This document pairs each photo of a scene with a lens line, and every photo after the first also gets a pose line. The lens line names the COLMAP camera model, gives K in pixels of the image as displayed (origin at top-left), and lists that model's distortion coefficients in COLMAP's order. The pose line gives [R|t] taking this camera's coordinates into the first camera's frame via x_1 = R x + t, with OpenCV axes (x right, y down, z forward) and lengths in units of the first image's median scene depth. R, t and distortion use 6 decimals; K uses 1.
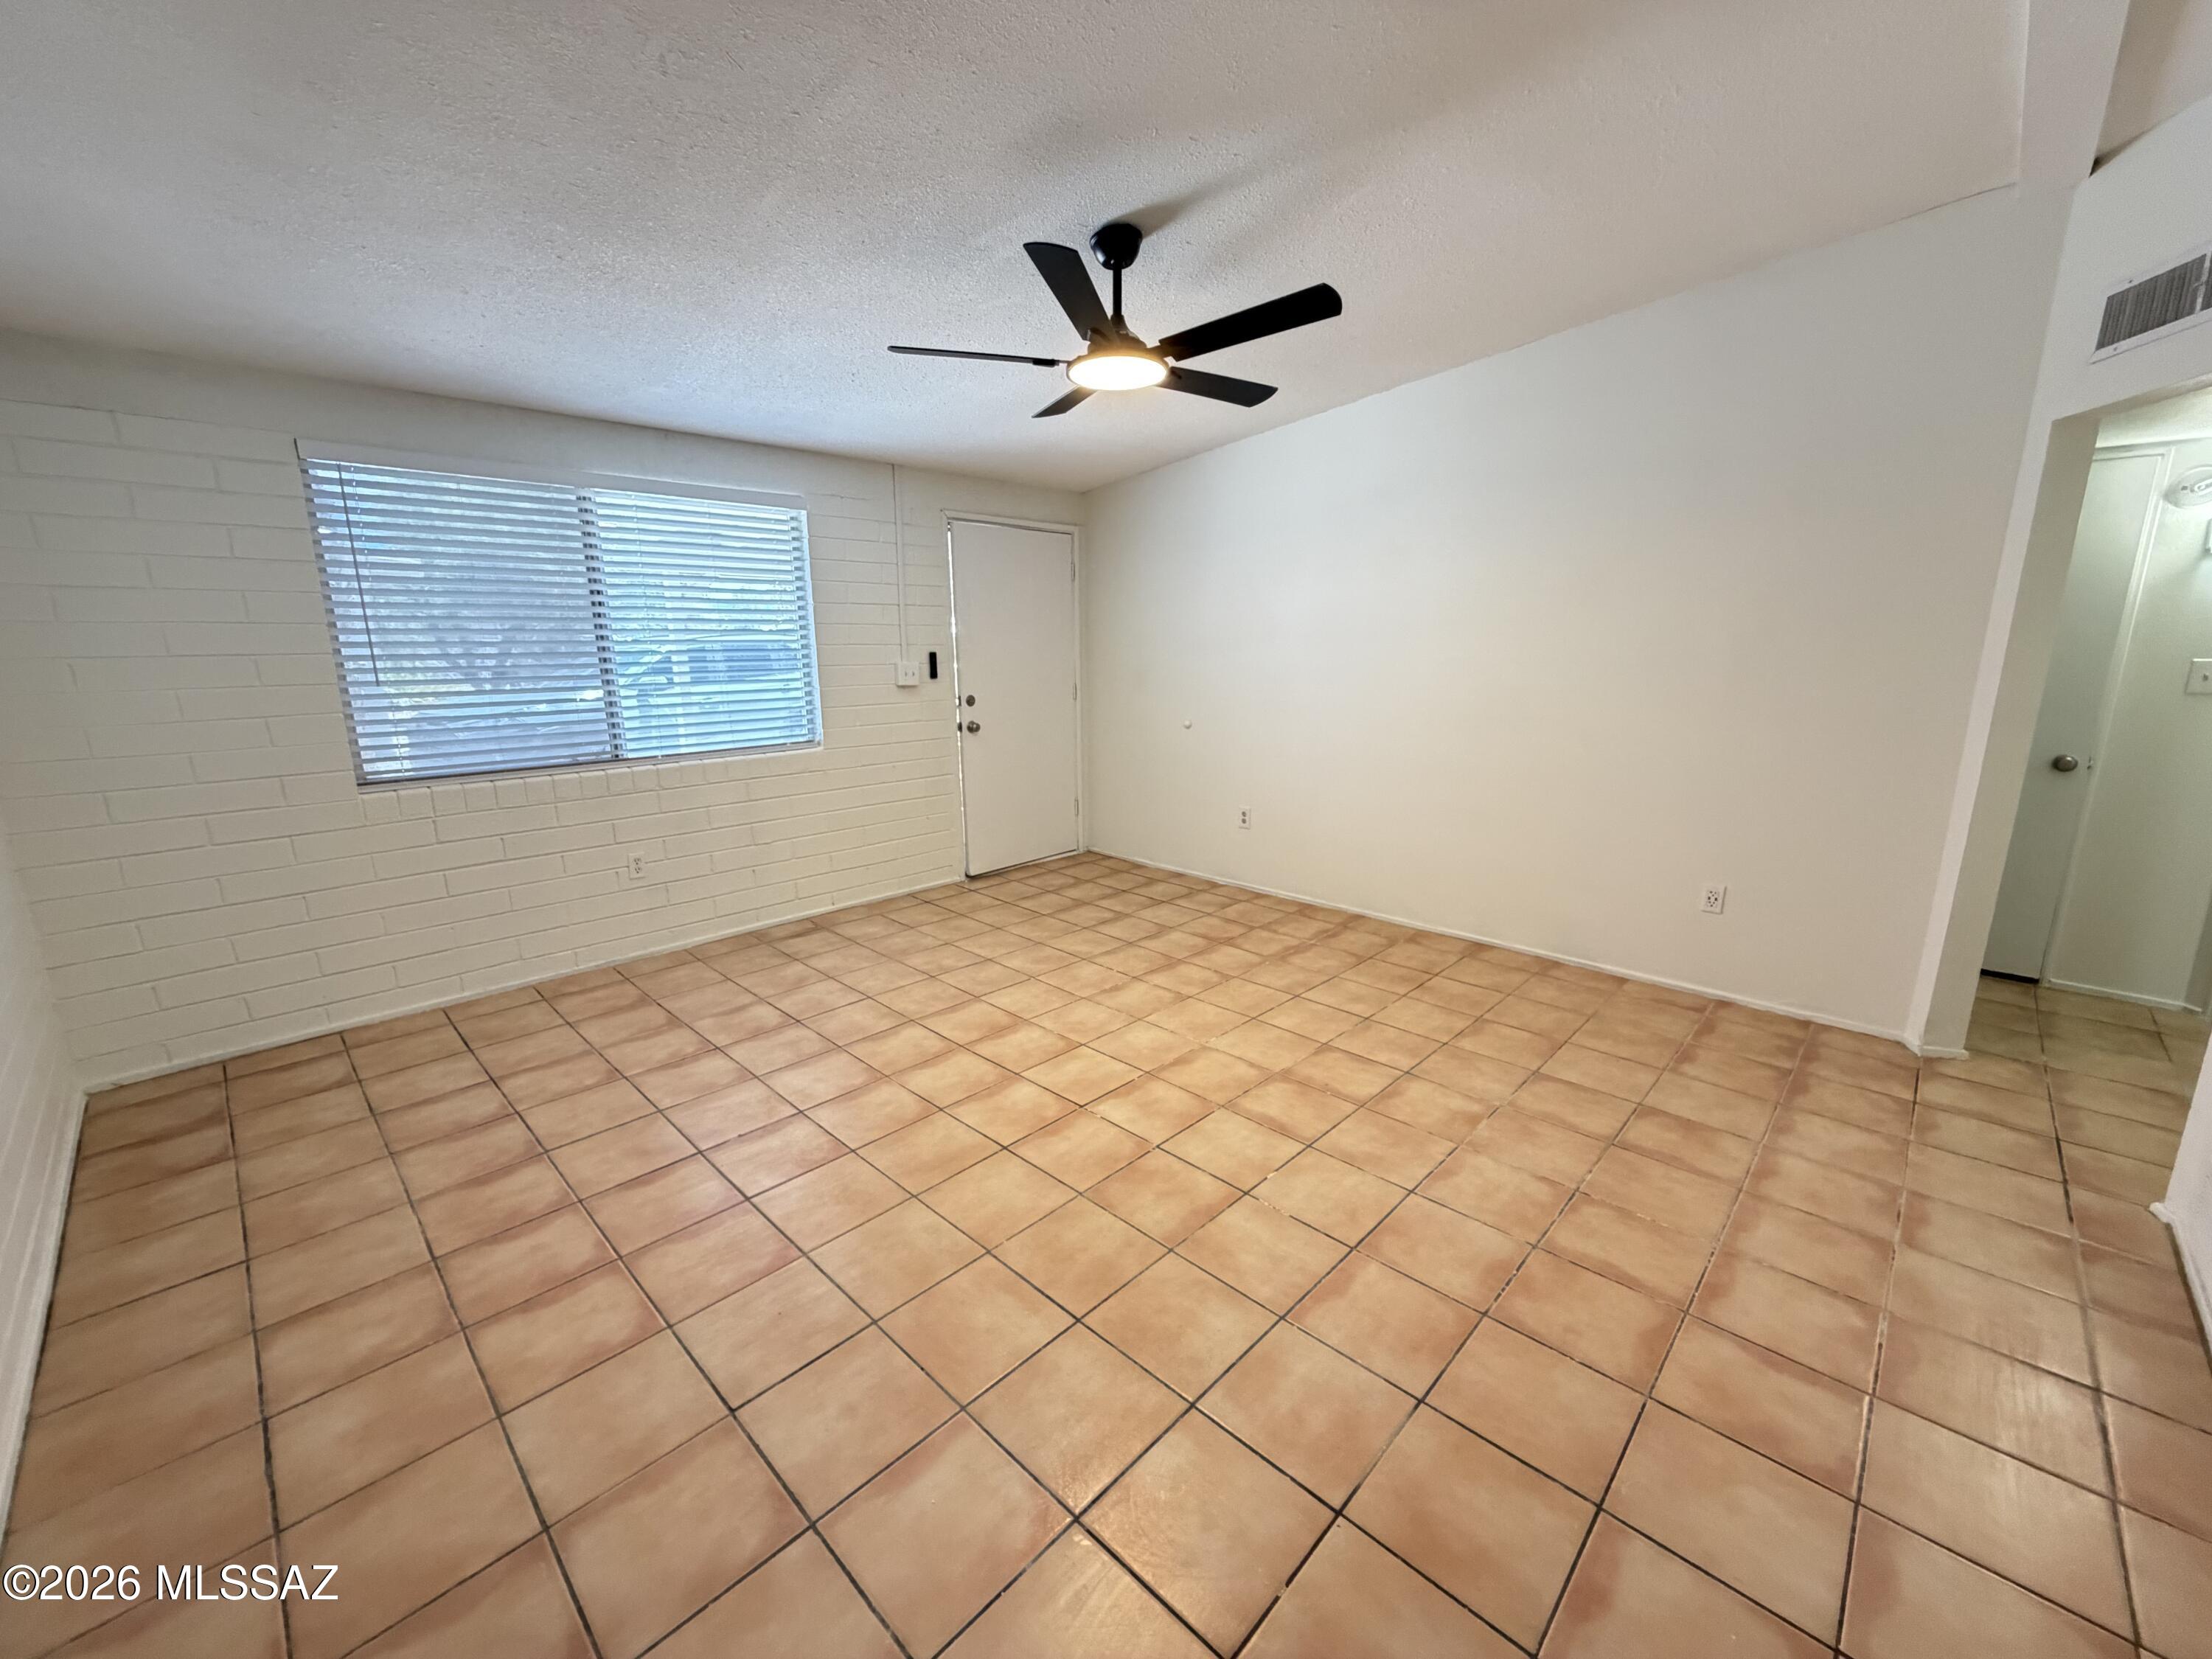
lens RADIAL K [[880.2, 0, 1104.3], [0, 880.2, 827.5], [0, 0, 1]] dist [-0.000498, 0.000398]
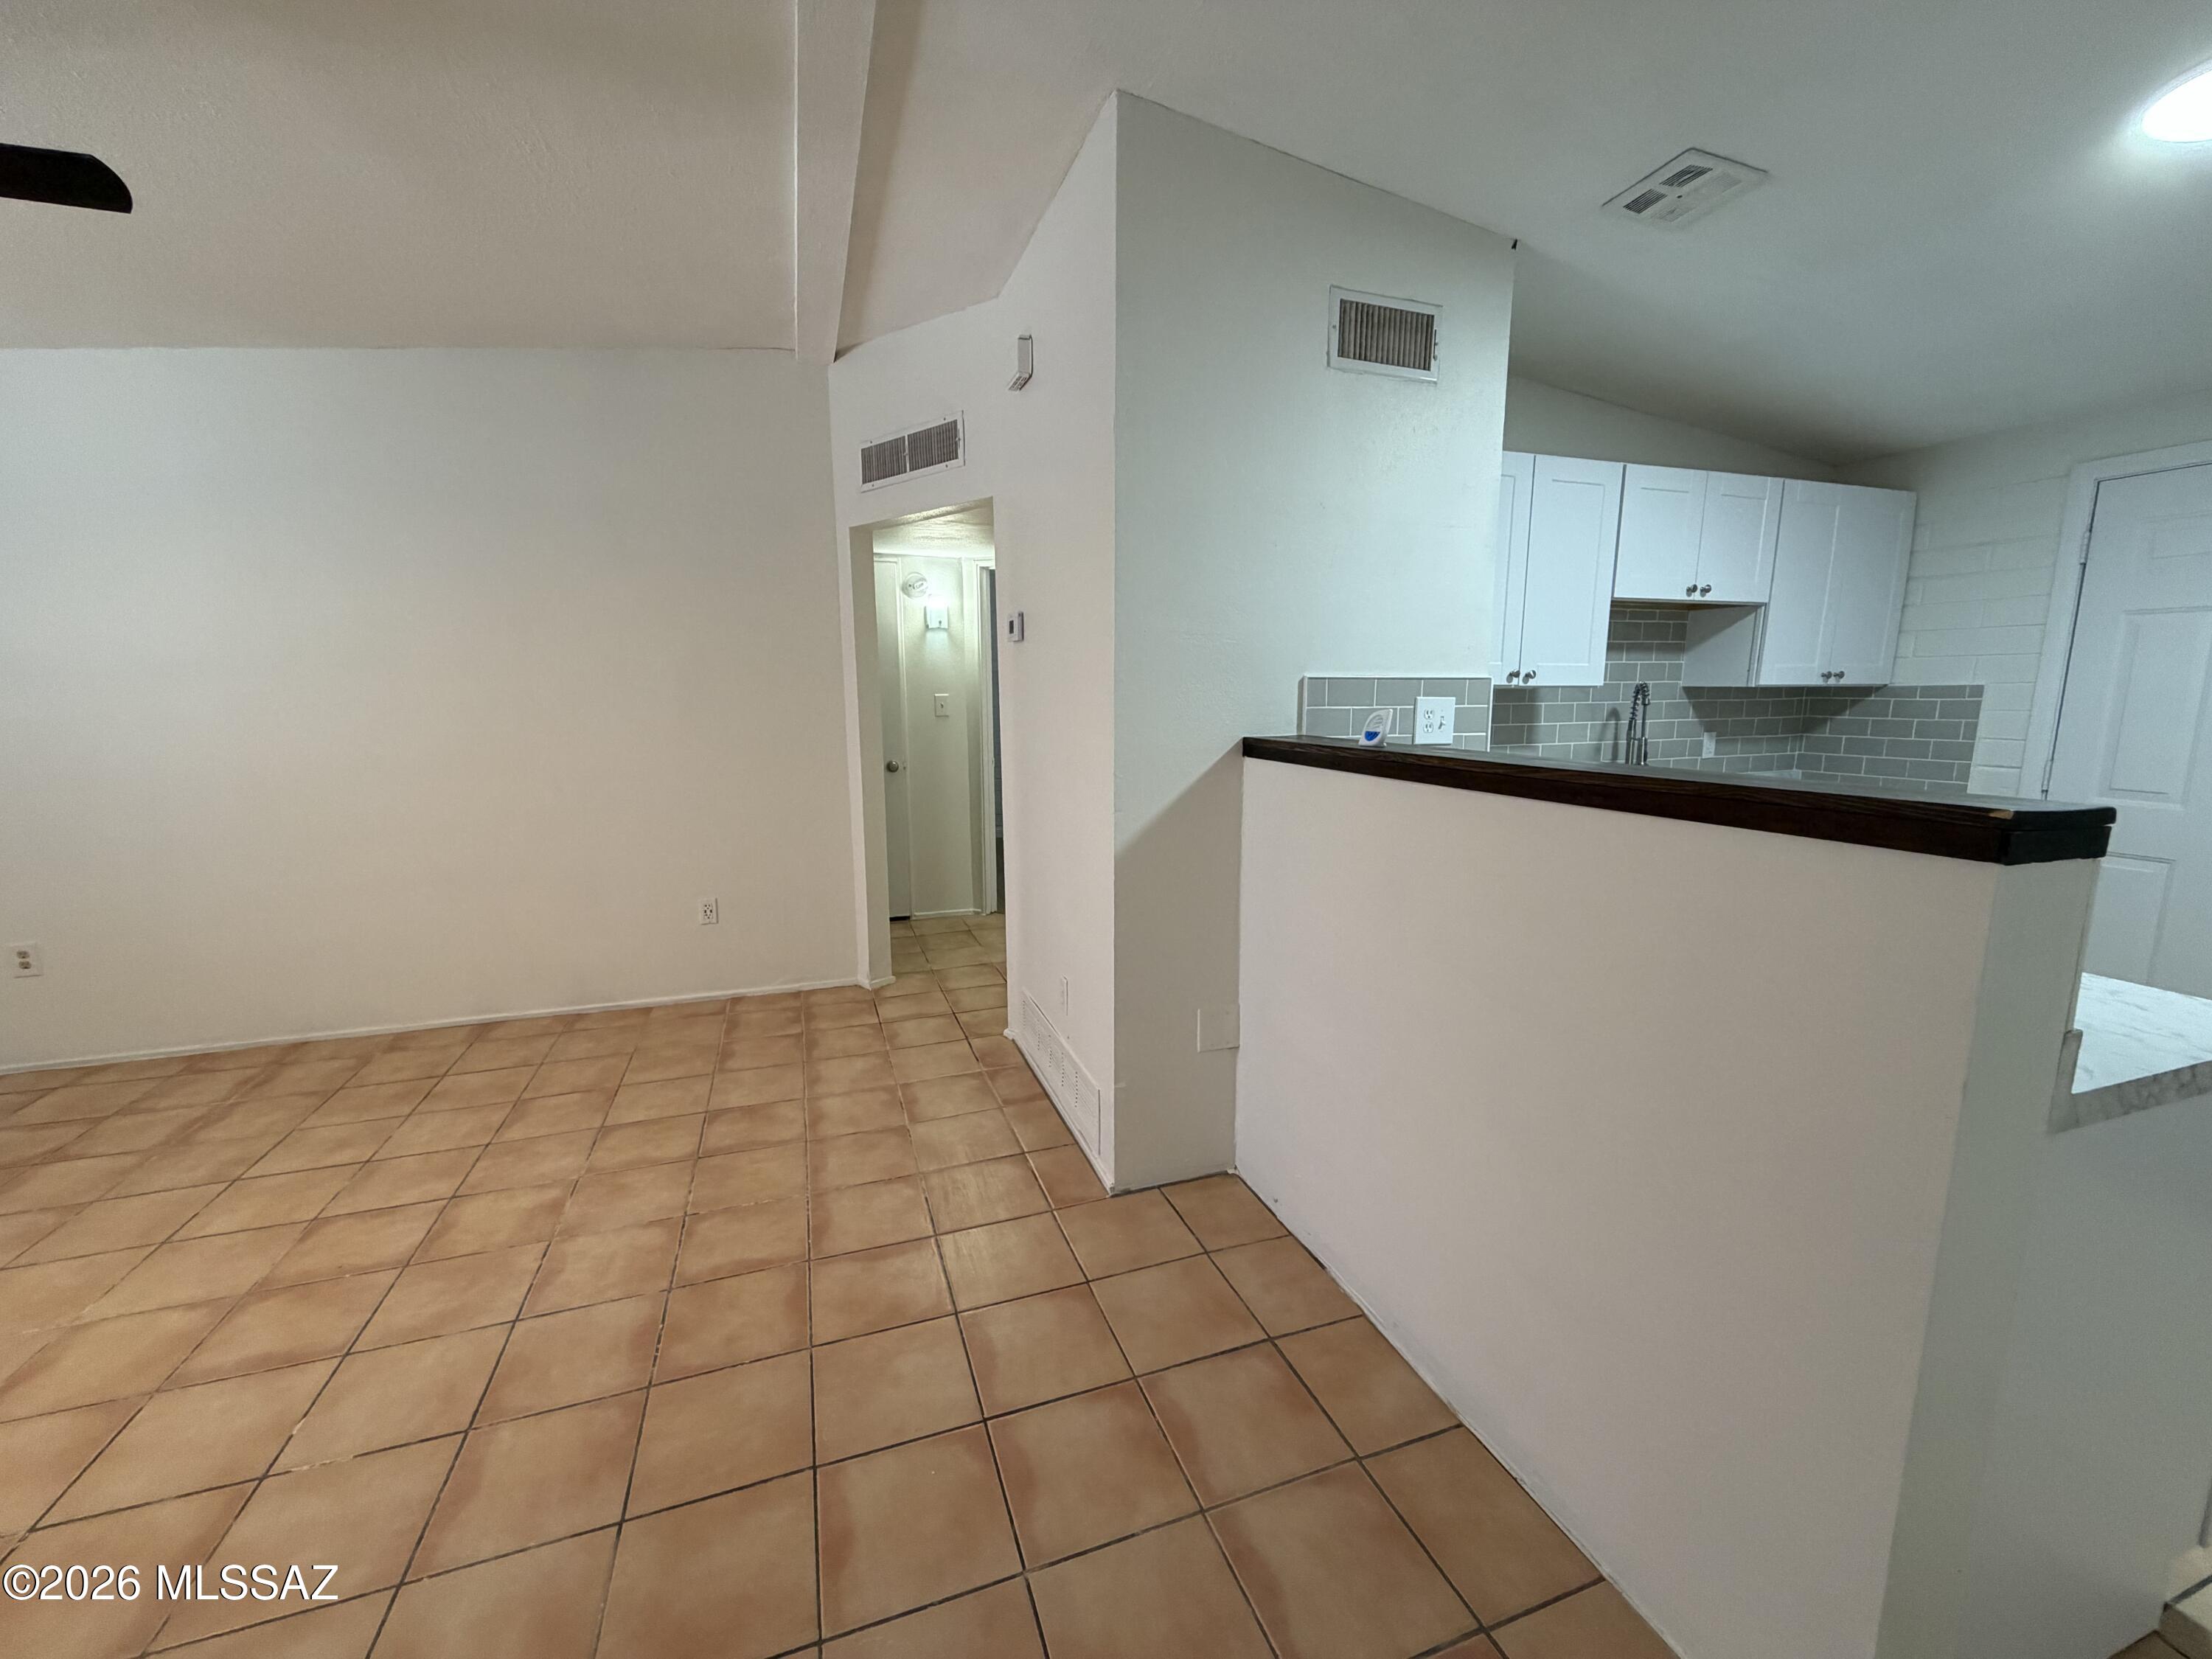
lens RADIAL K [[880.2, 0, 1096.2], [0, 880.2, 828.2], [0, 0, 1]] dist [-0.000498, 0.000398]
pose [[0.453802, -0.139359, 0.880138, -0.056978], [0.188115, 0.980418, 0.058245, 0.006622], [-0.871020, 0.139136, 0.471131, 0.044788]]
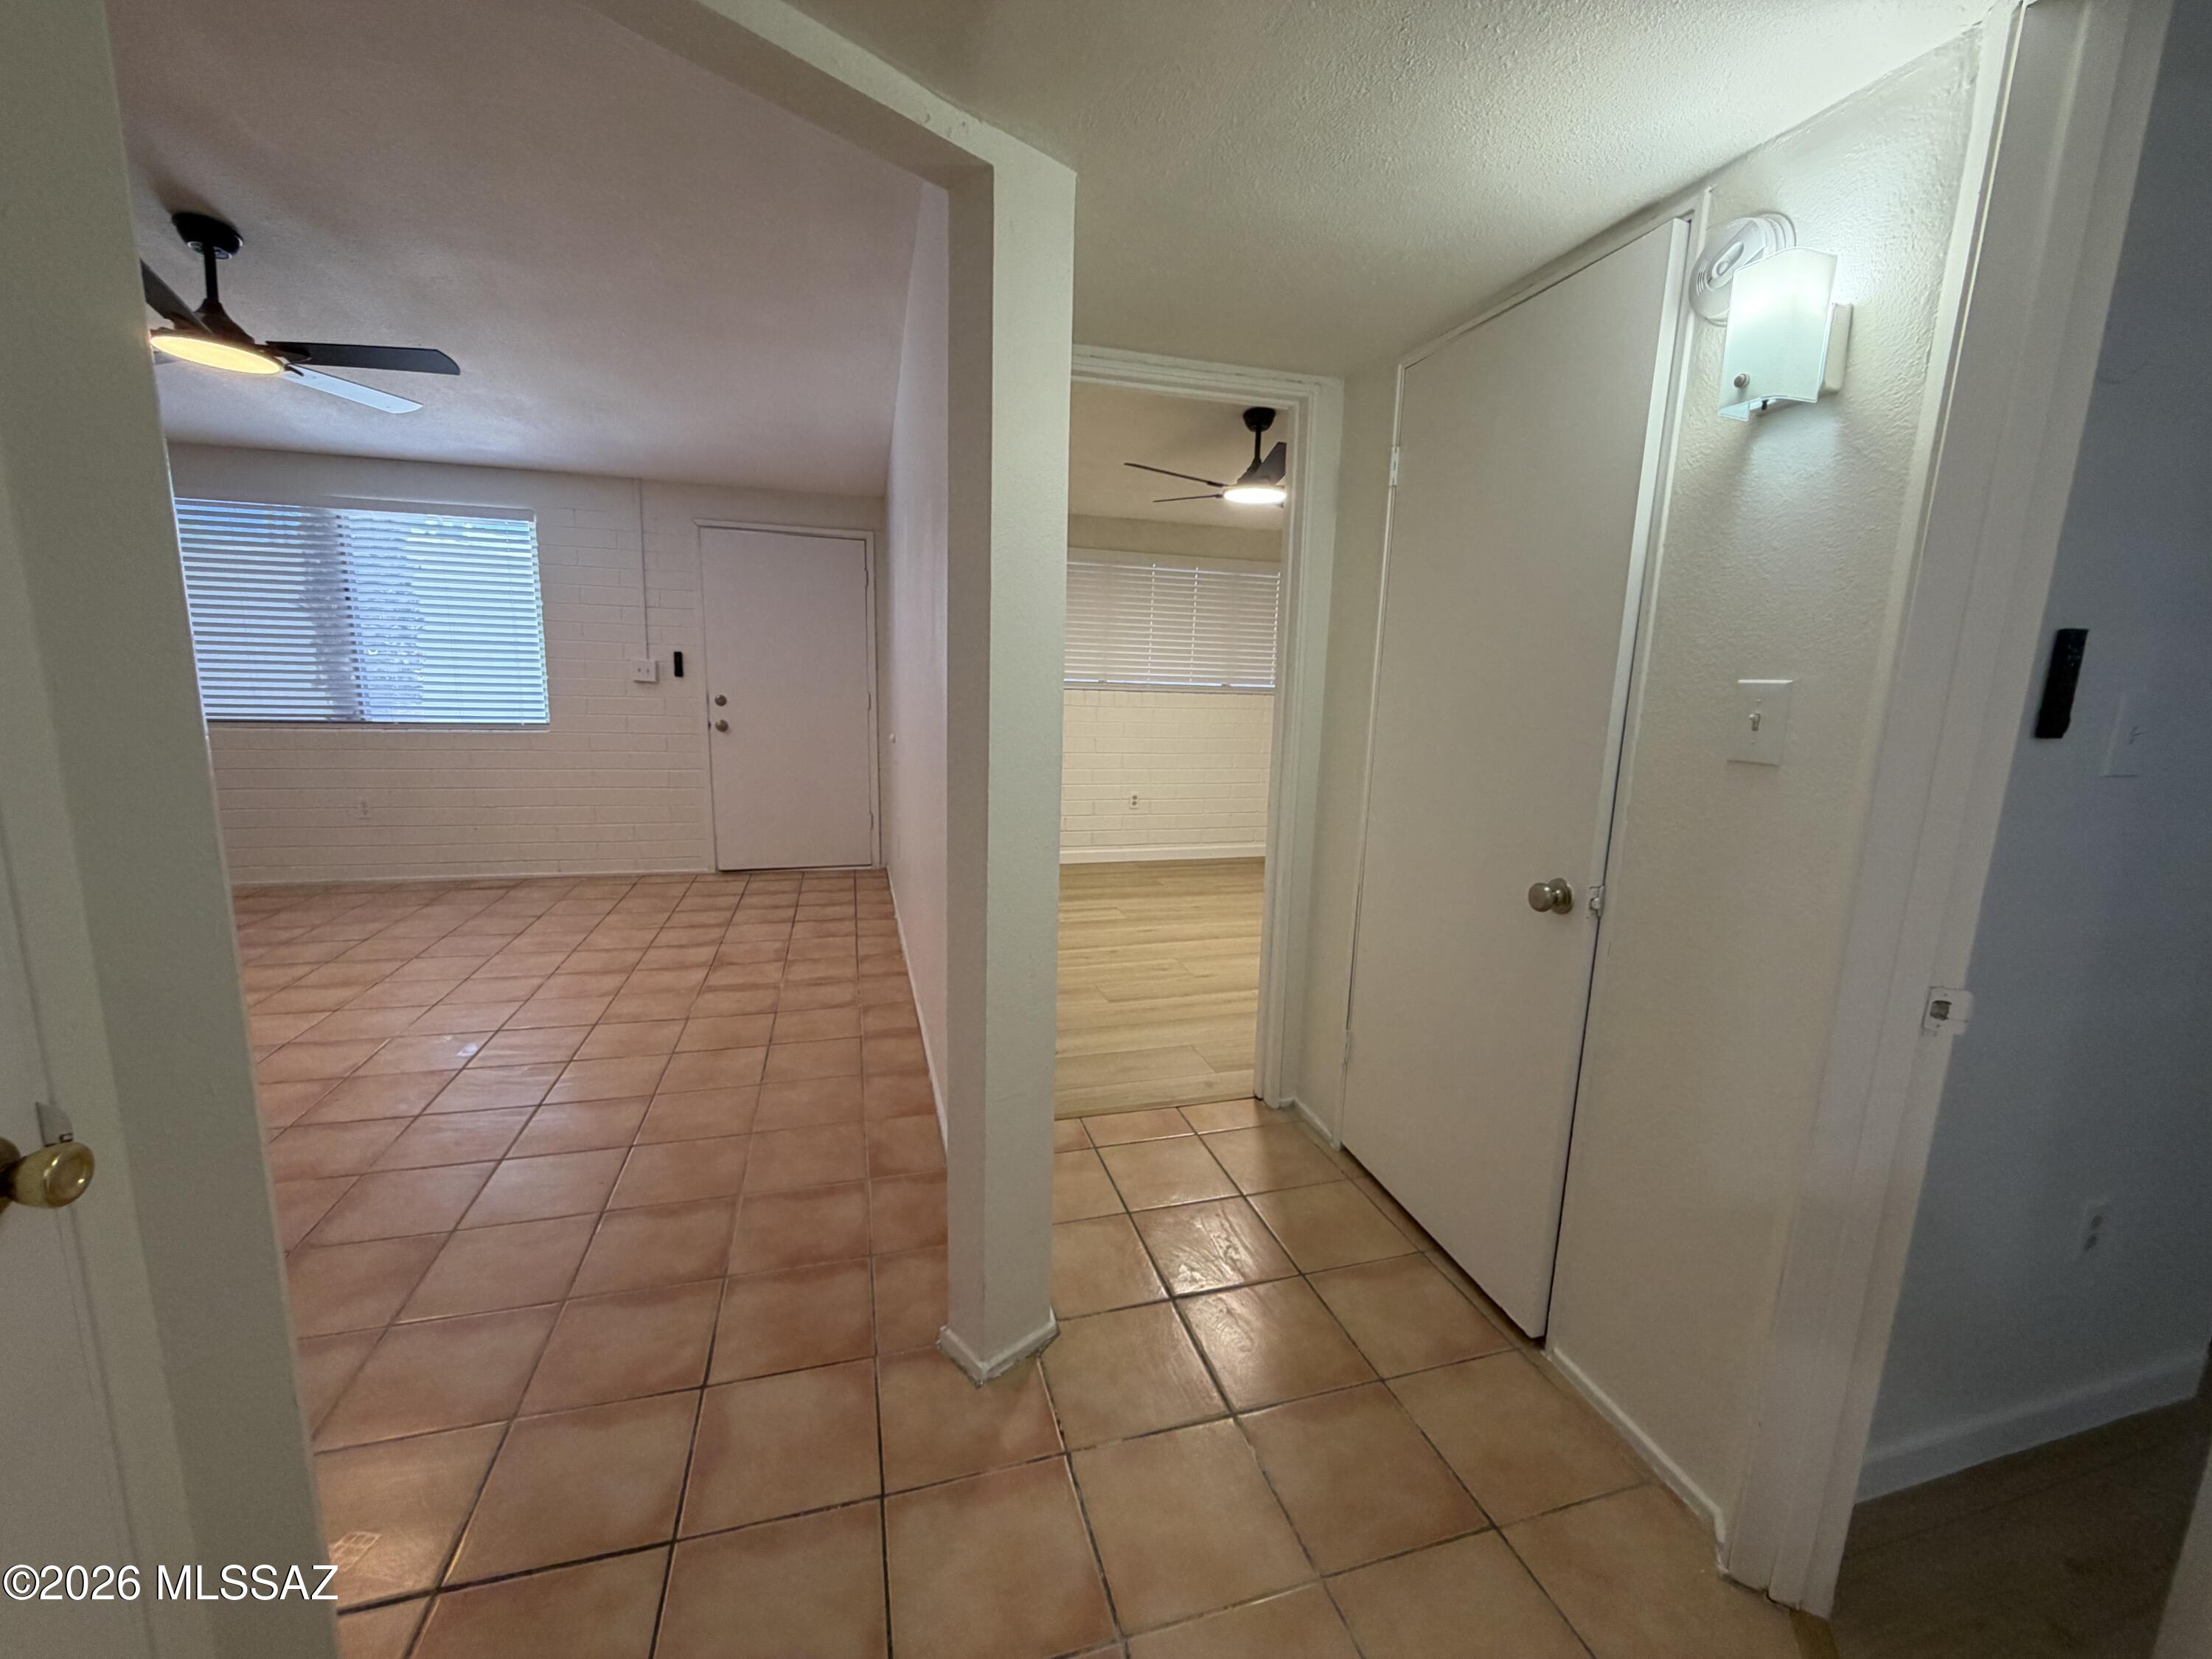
lens RADIAL K [[880.2, 0, 1106.9], [0, 880.2, 826.8], [0, 0, 1]] dist [-0.000498, 0.000398]
pose [[0.868159, 0.116211, -0.482489, 1.302295], [-0.139082, 0.990211, -0.011756, -0.081950], [0.476400, 0.077311, 0.875823, 0.548590]]
